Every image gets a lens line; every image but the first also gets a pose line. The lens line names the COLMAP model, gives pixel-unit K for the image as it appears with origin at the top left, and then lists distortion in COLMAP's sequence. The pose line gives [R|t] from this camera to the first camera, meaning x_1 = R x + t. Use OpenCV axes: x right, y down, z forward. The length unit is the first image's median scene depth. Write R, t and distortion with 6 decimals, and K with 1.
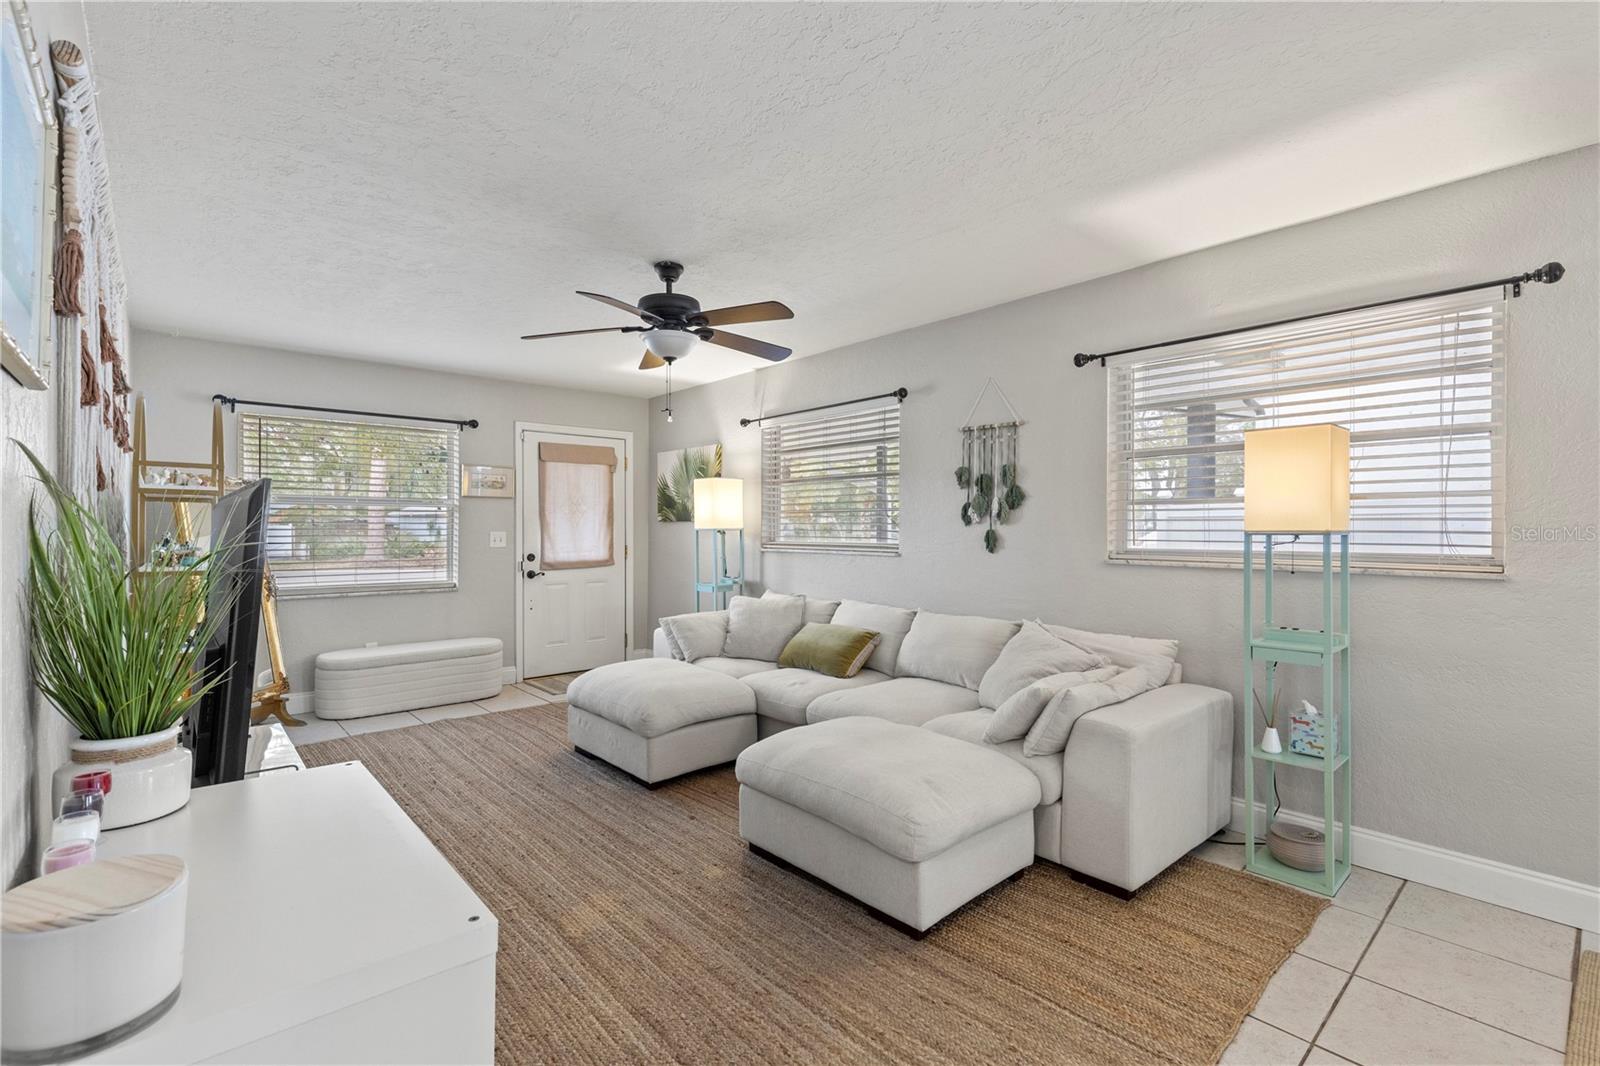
lens RADIAL K [[721.1, 0, 793.5], [0, 721.1, 530.0], [0, 0, 1]] dist [0.003988, -0.001209]
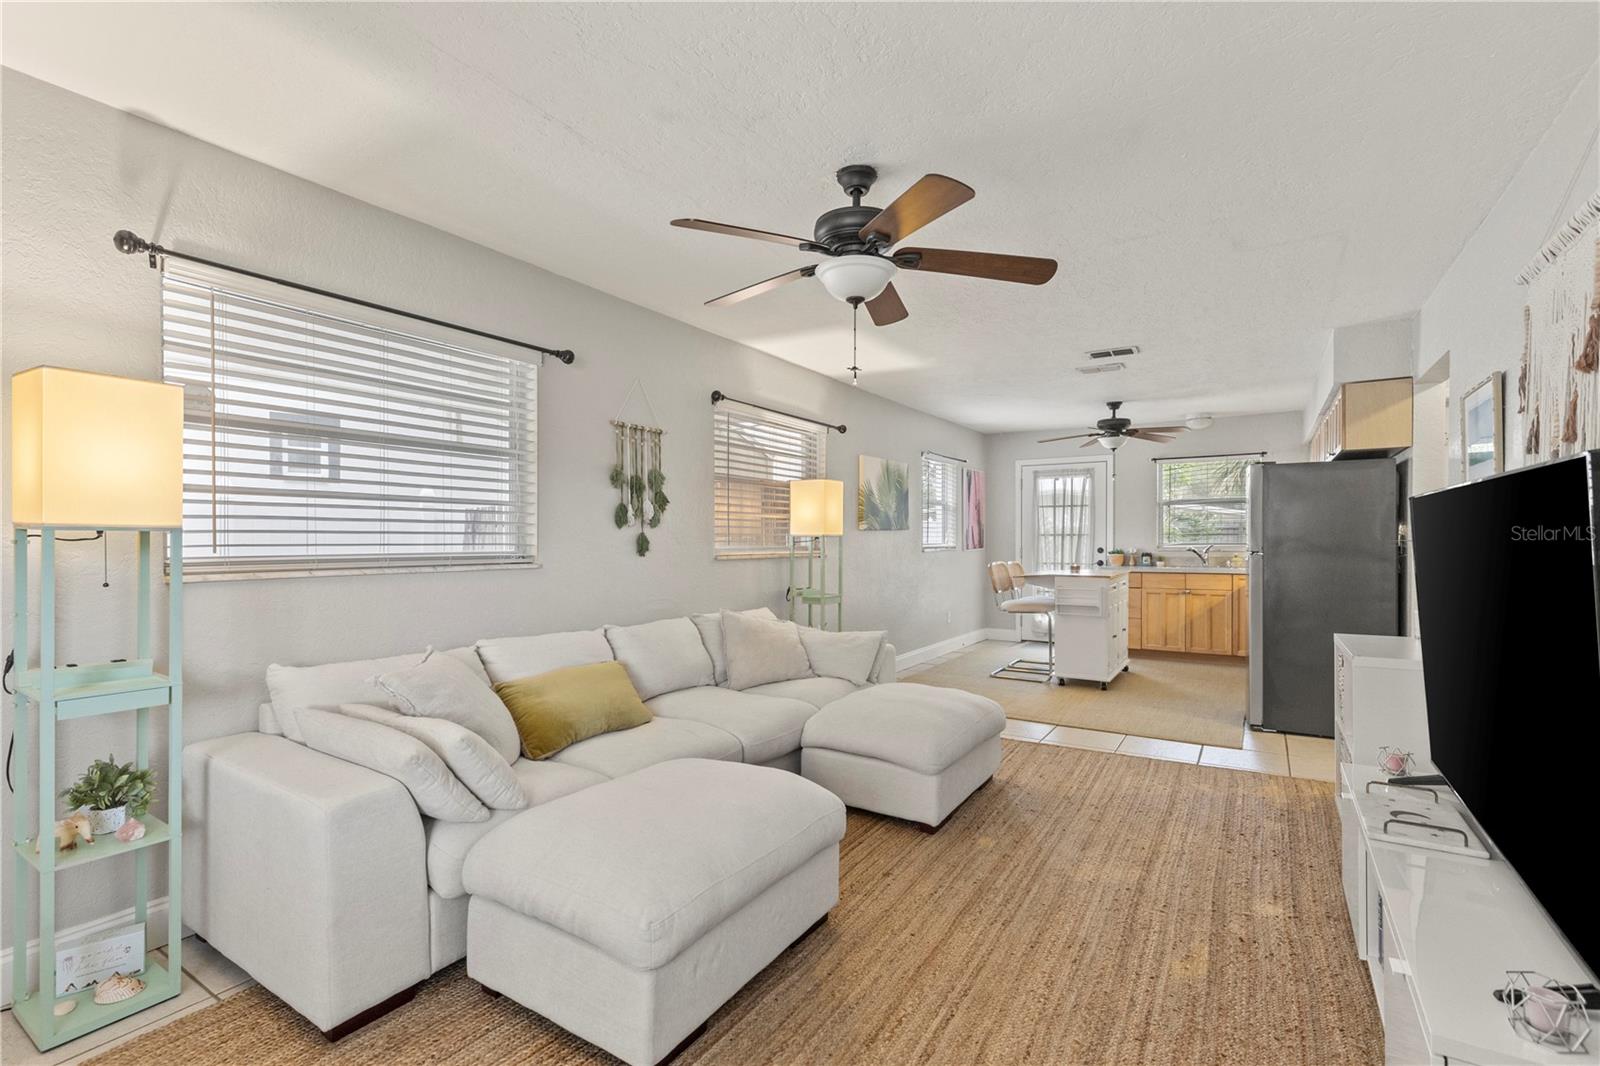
lens RADIAL K [[721.1, 0, 792.4], [0, 721.1, 549.3], [0, 0, 1]] dist [0.003988, -0.001209]
pose [[-0.276405, -0.019580, 0.960842, -0.642337], [-0.003570, 0.999806, 0.019347, 0.001968], [-0.961035, 0.001918, -0.276422, 0.940832]]
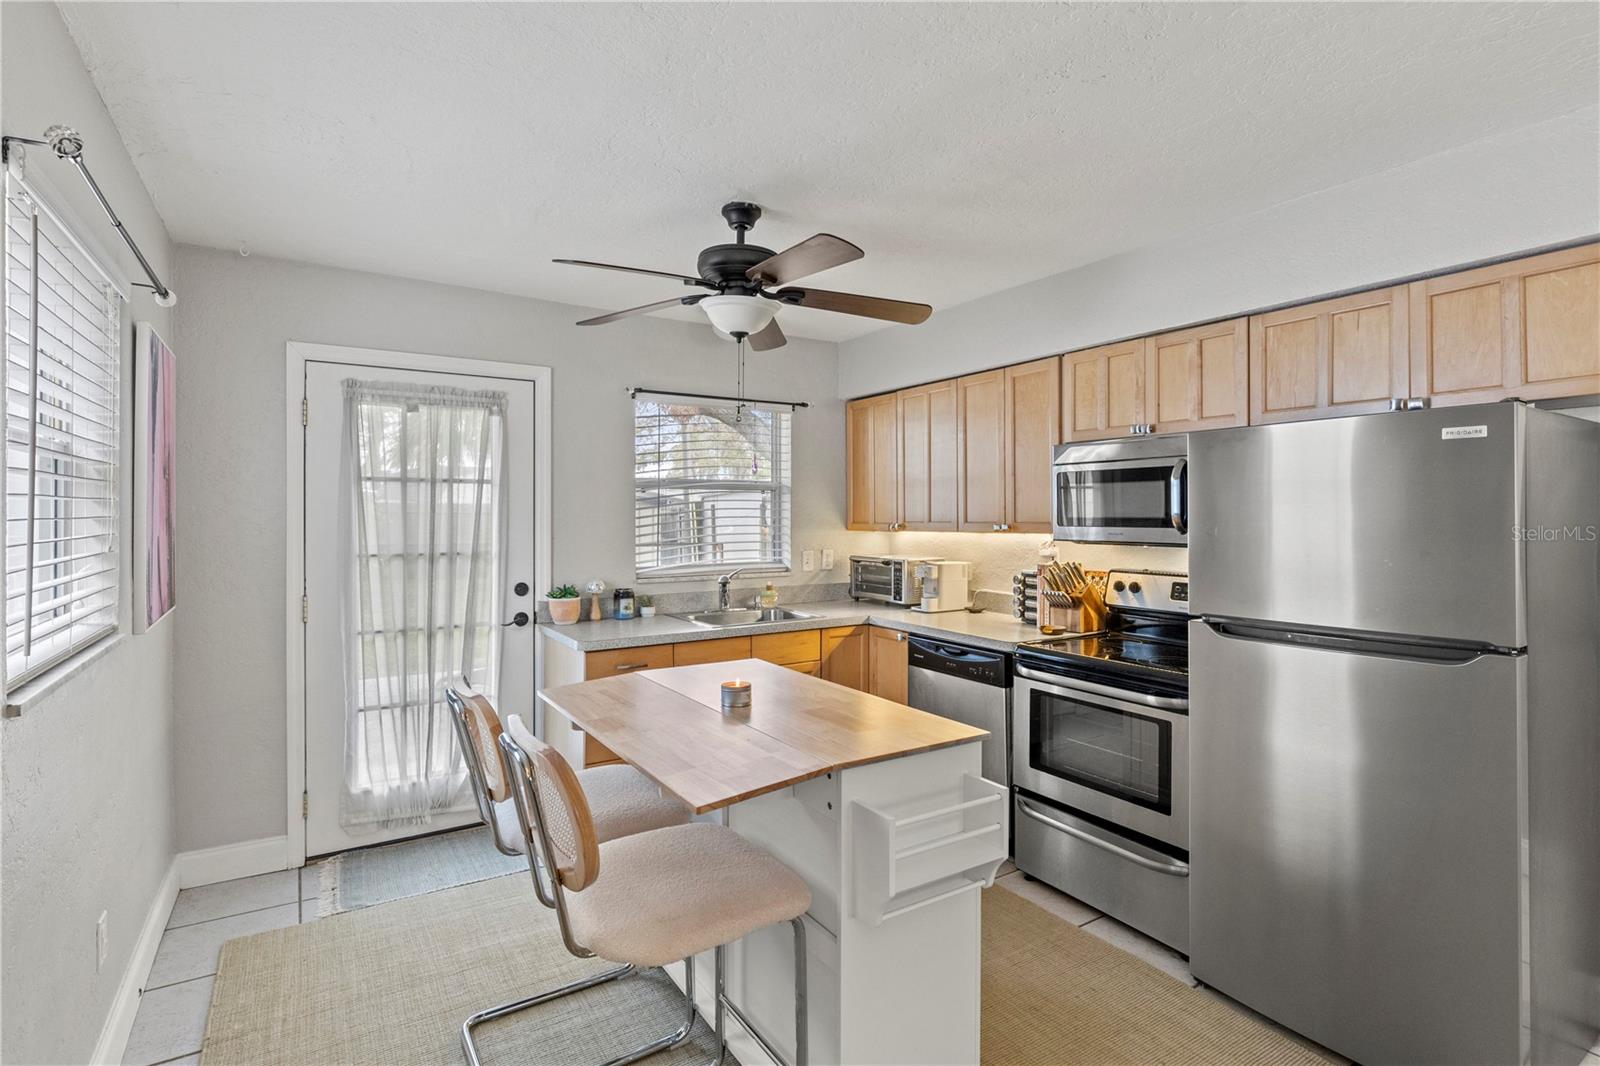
lens RADIAL K [[780.5, 0, 797.5], [0, 780.5, 521.8], [0, 0, 1]] dist [-0.005964, -0.000413]
pose [[-0.988051, -0.006019, 0.154009, 0.474646], [-0.005184, 0.999970, 0.005822, -0.041458], [-0.154040, 0.004954, -0.988052, 0.465528]]
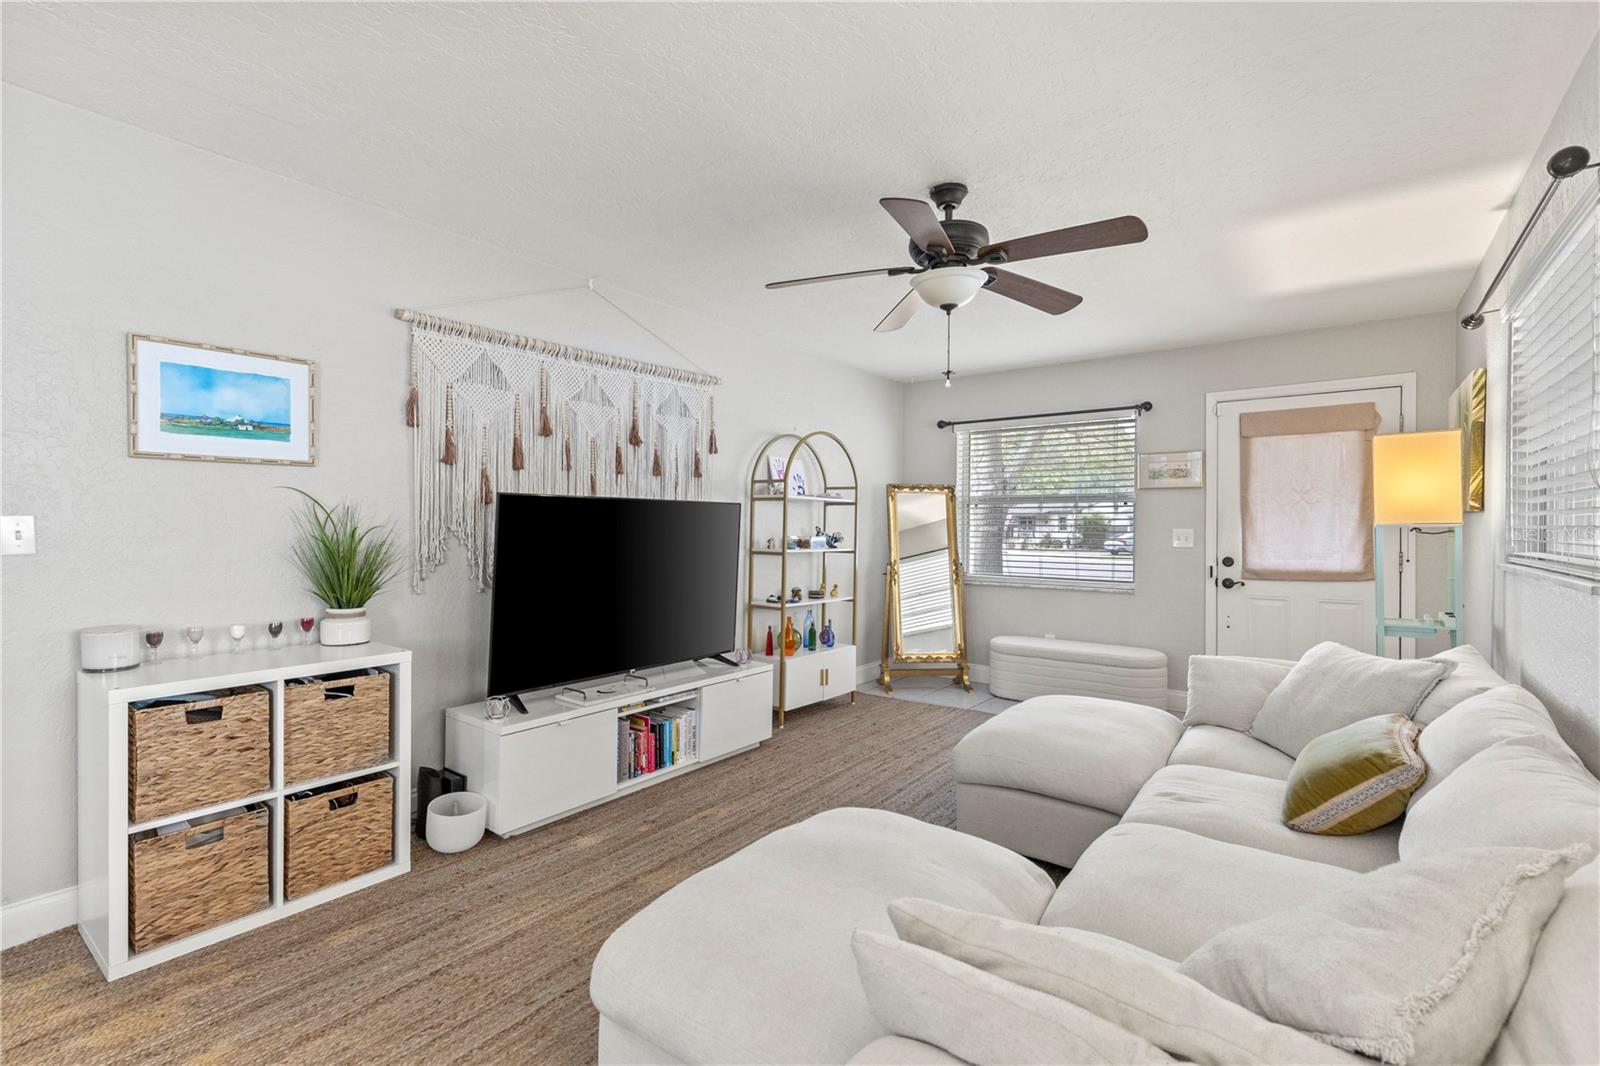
lens RADIAL K [[721.1, 0, 792.5], [0, 721.1, 534.3], [0, 0, 1]] dist [0.003988, -0.001209]
pose [[0.196579, 0.010979, -0.980426, 0.422310], [-0.004878, 0.999936, 0.010219, 0.002988], [0.980476, 0.002773, 0.196620, 0.503151]]
